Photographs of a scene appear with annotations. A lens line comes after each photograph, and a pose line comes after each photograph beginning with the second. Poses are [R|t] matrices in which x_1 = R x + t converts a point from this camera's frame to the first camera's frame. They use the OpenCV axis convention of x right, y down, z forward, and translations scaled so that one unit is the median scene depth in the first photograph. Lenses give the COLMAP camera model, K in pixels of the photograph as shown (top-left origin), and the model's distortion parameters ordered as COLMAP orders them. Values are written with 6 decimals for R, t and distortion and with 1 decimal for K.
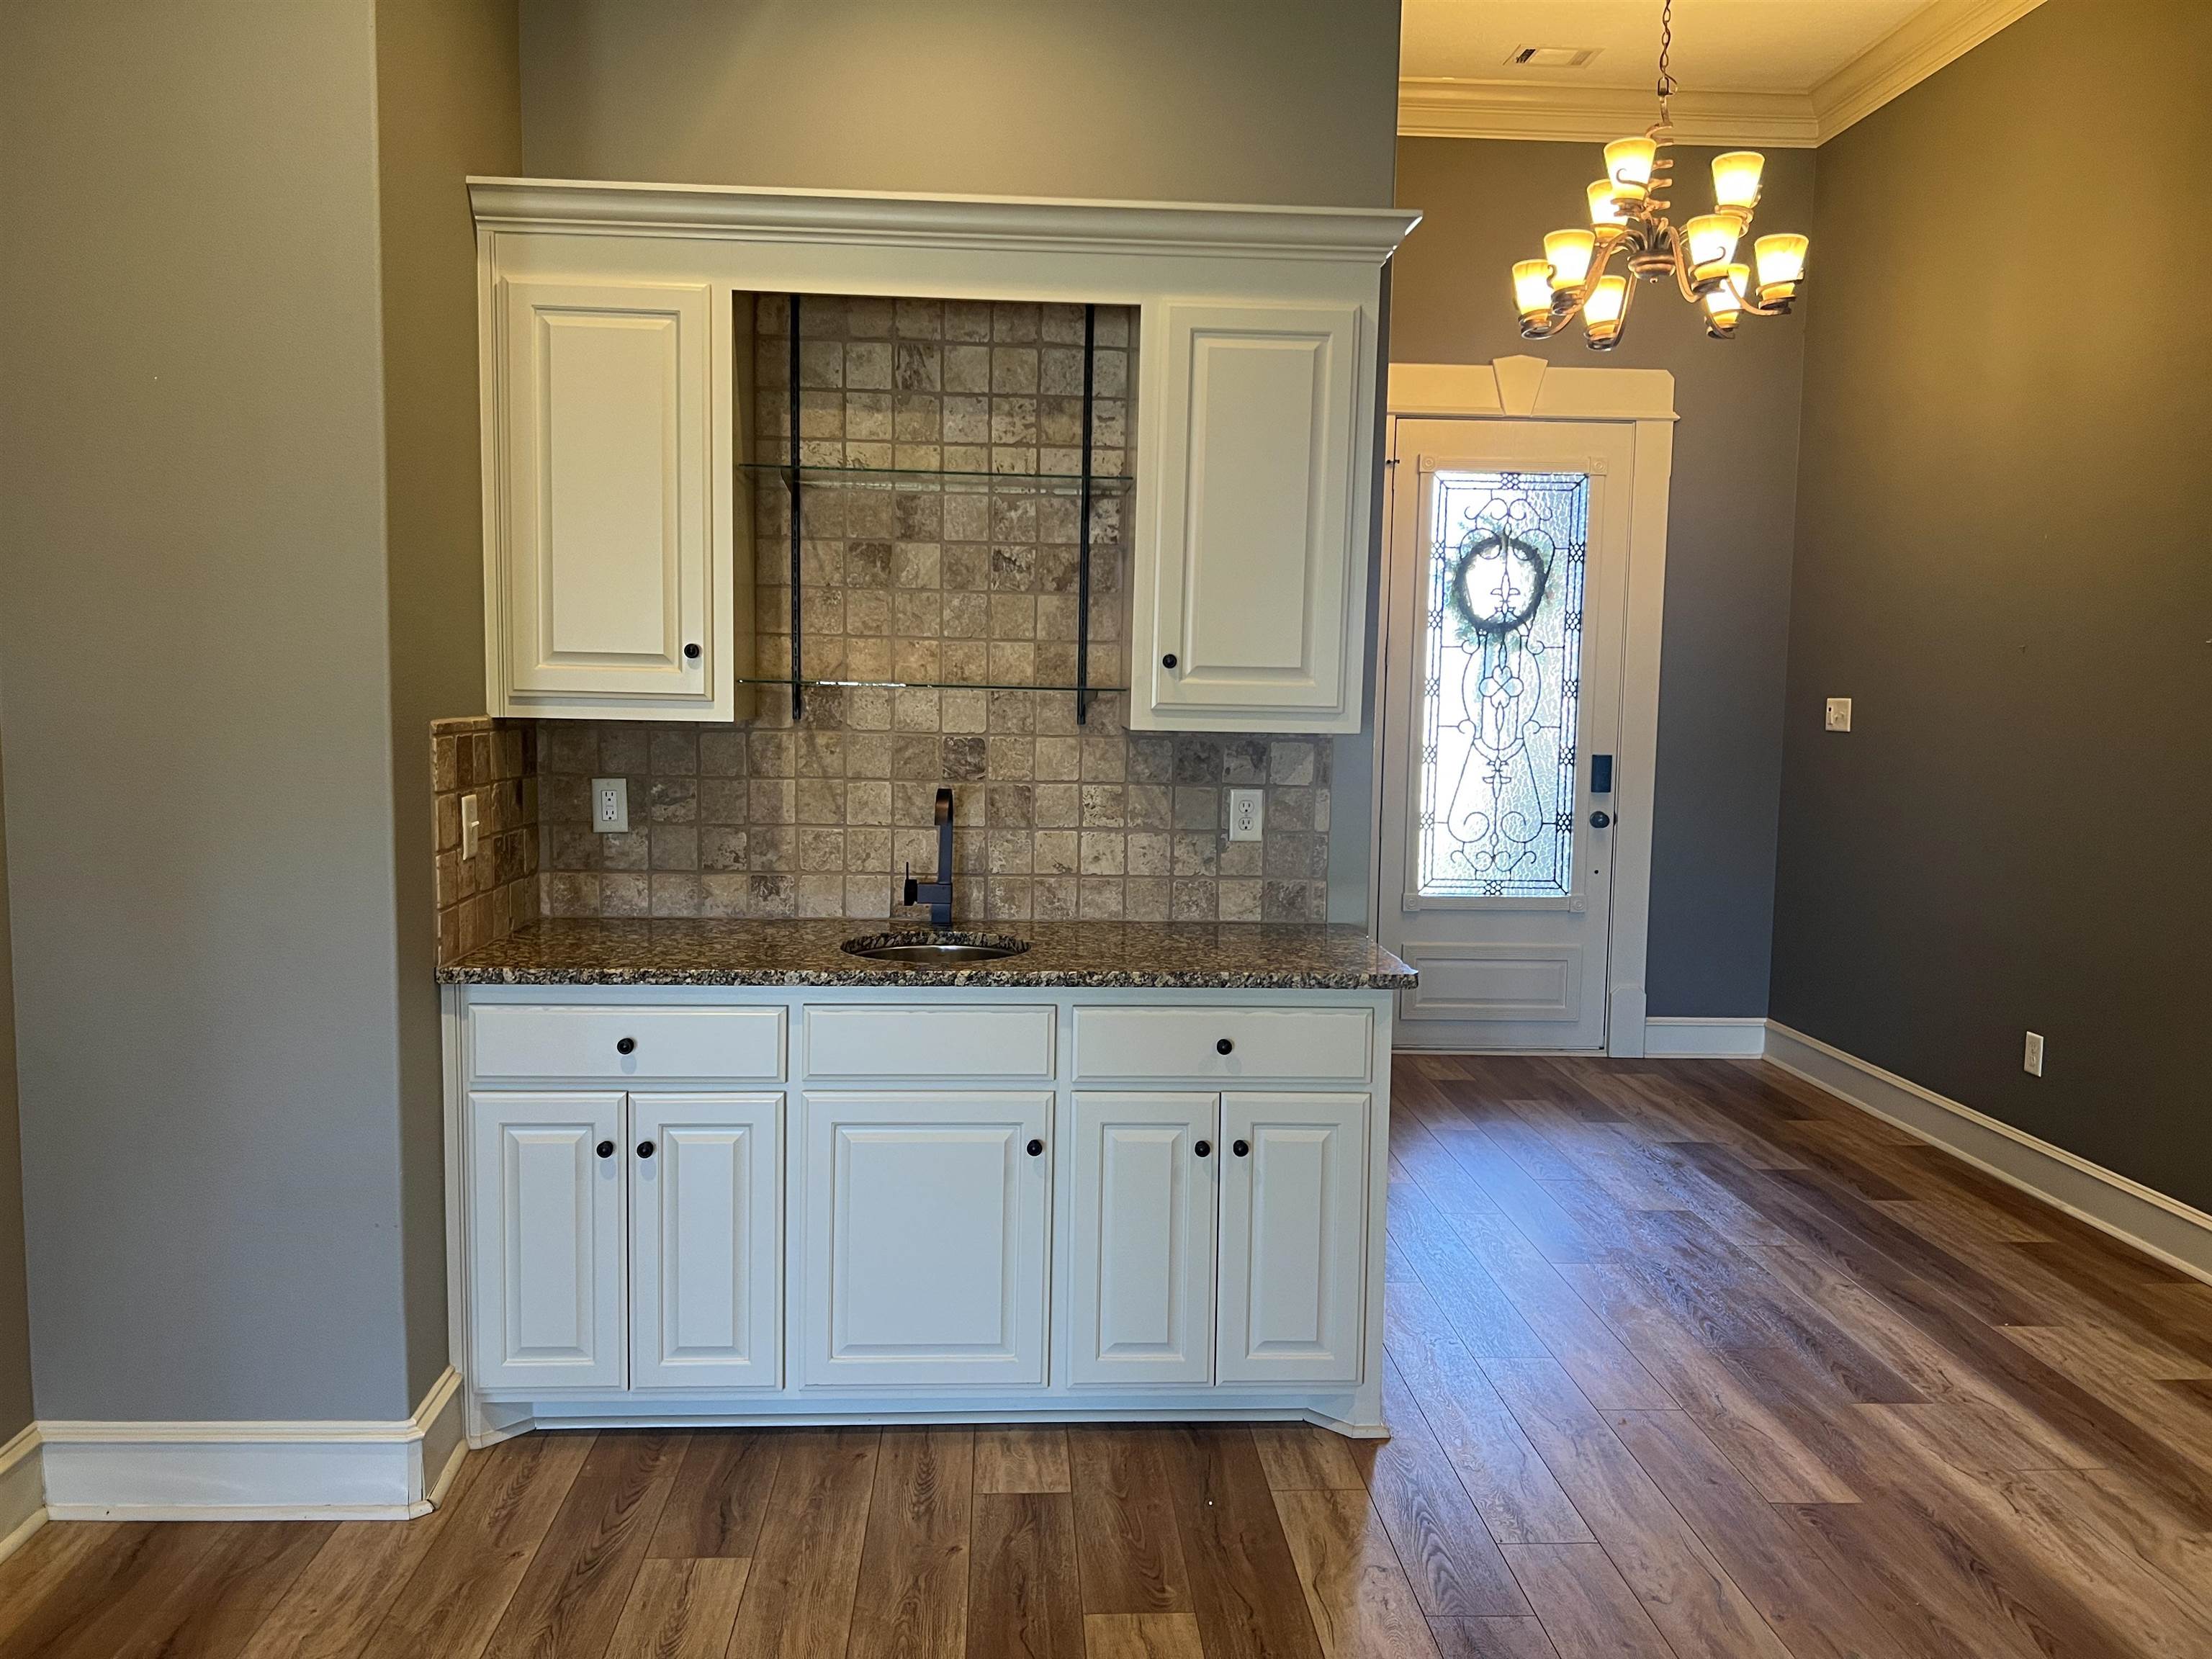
lens RADIAL K [[1661.2, 0, 1064.9], [0, 1661.2, 841.2], [0, 0, 1]] dist [0.054695, -0.066162]
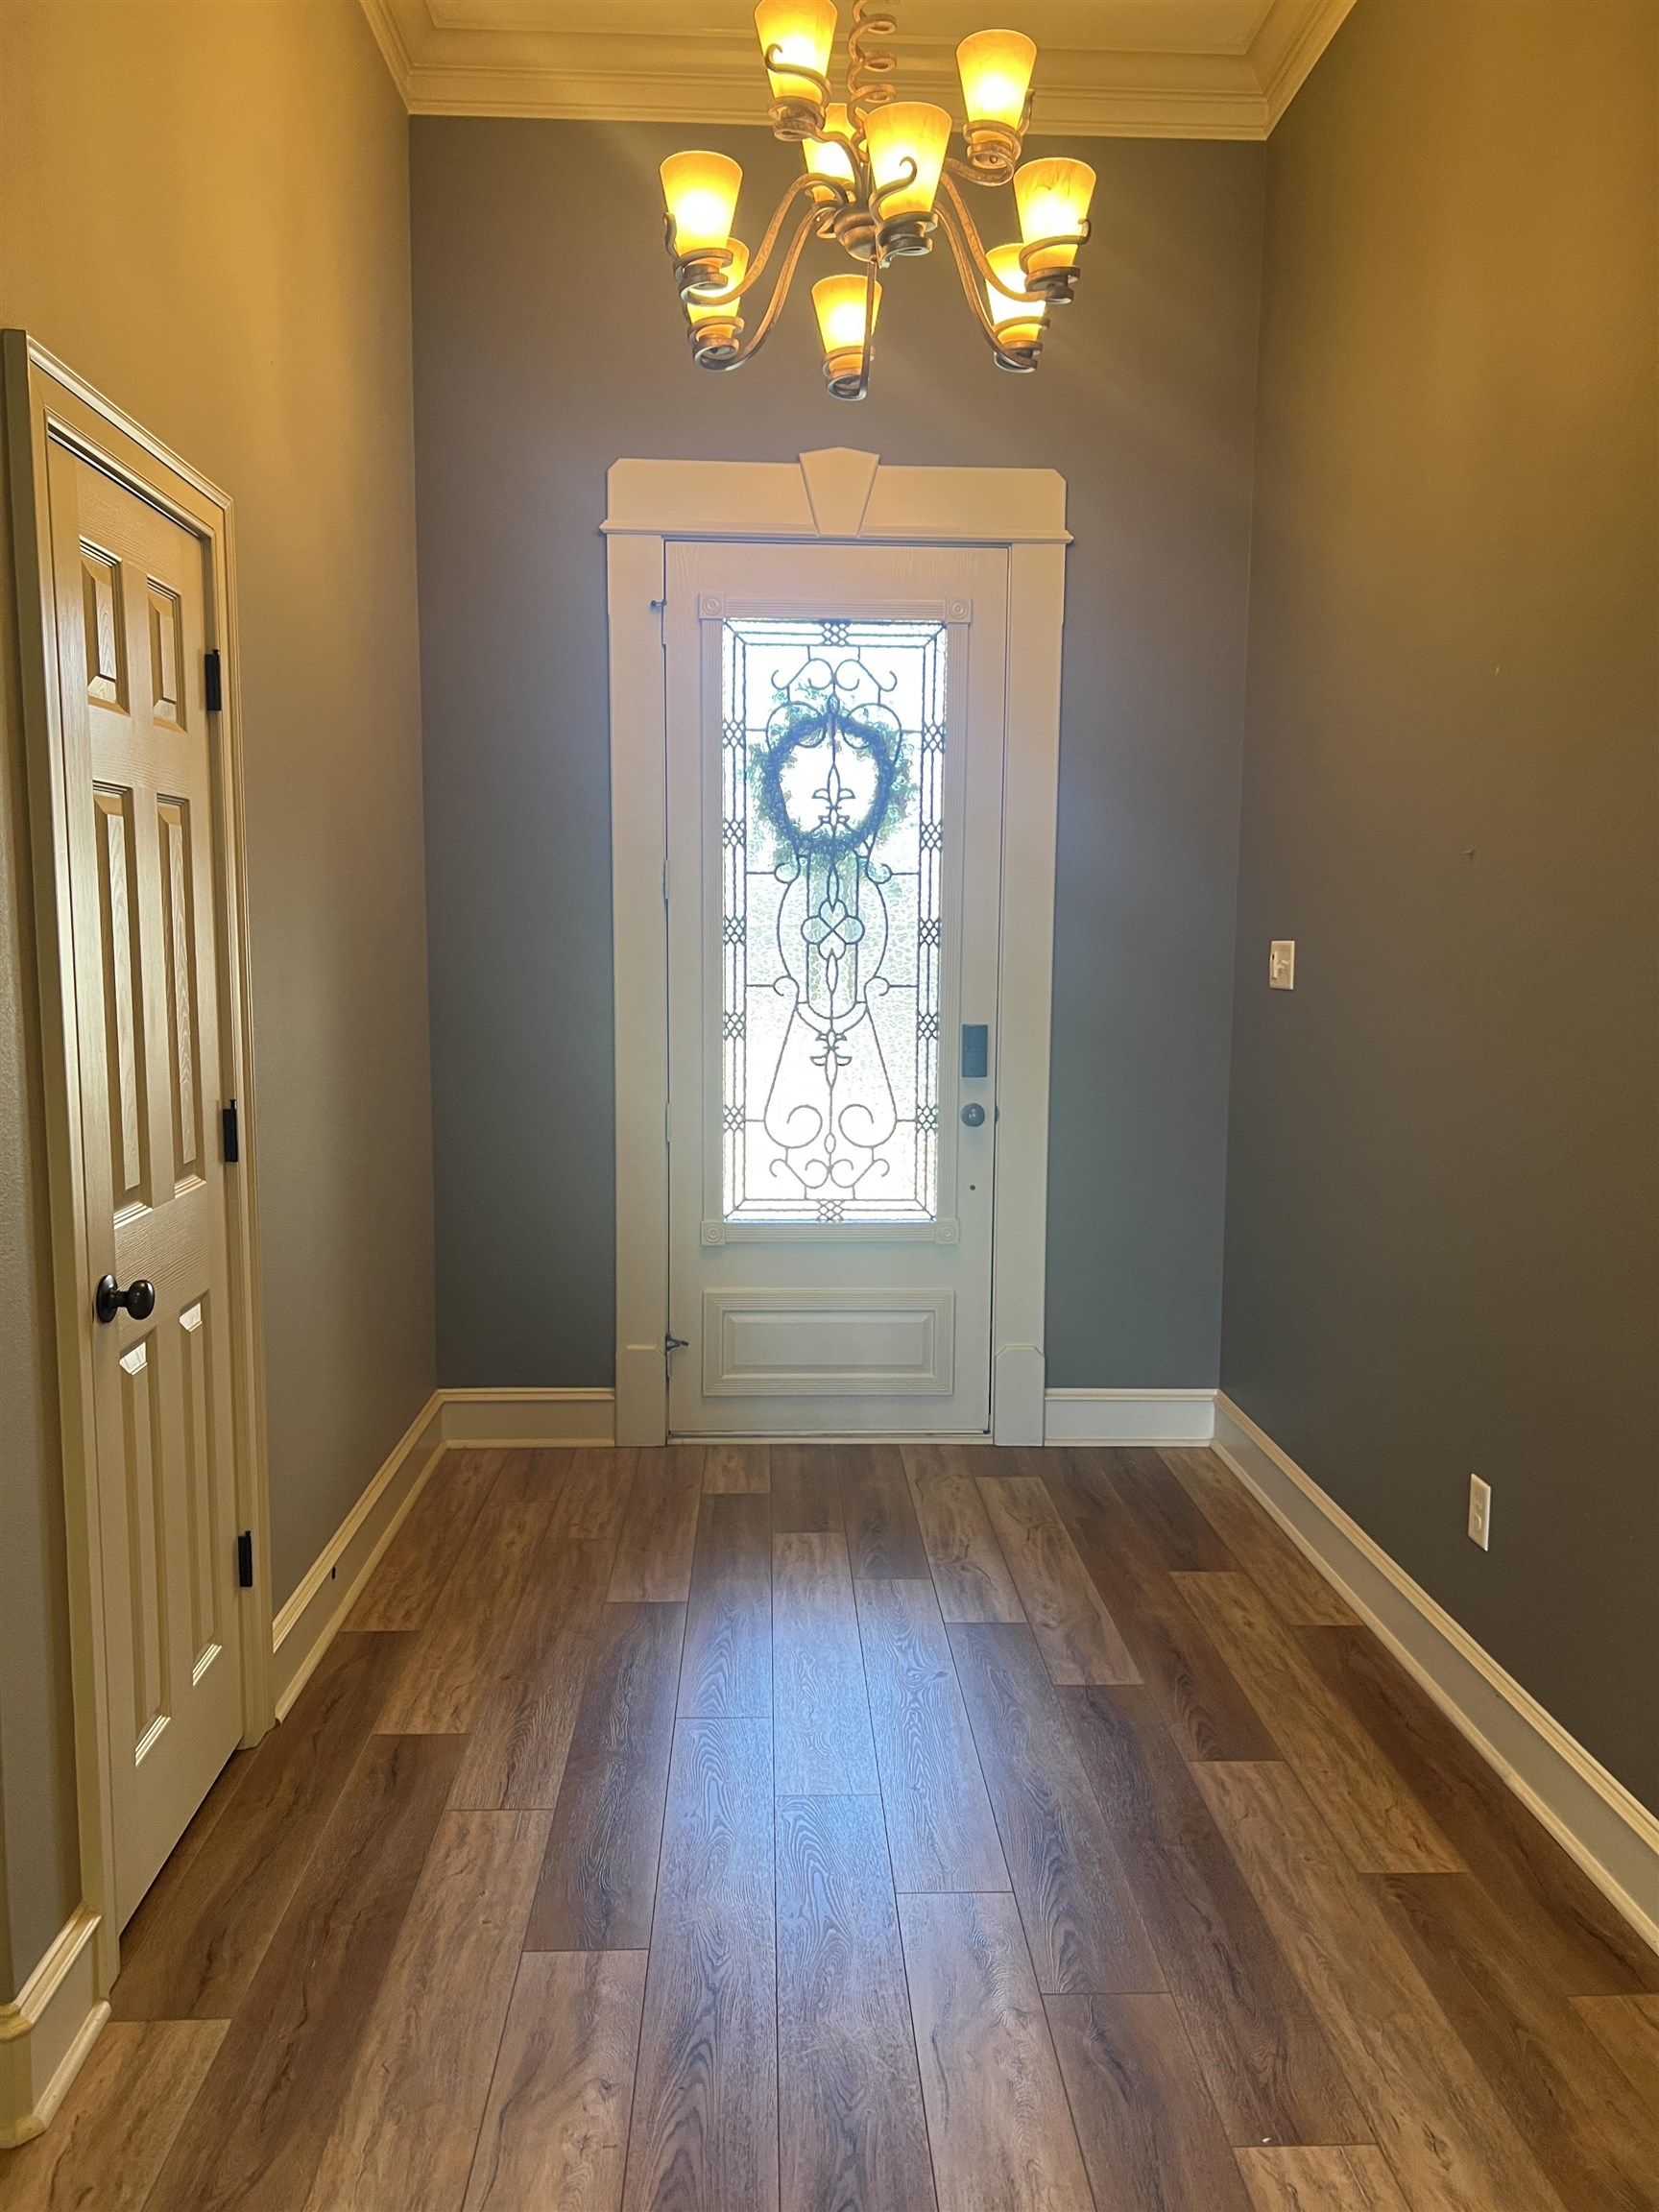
lens RADIAL K [[1661.2, 0, 803.5], [0, 1661.2, 1135.7], [0, 0, 1]] dist [0.054695, -0.066162]
pose [[0.999946, -0.006780, -0.007840, 0.342651], [0.006950, 0.999735, 0.021955, -0.027639], [0.007689, -0.022008, 0.999728, 0.394924]]
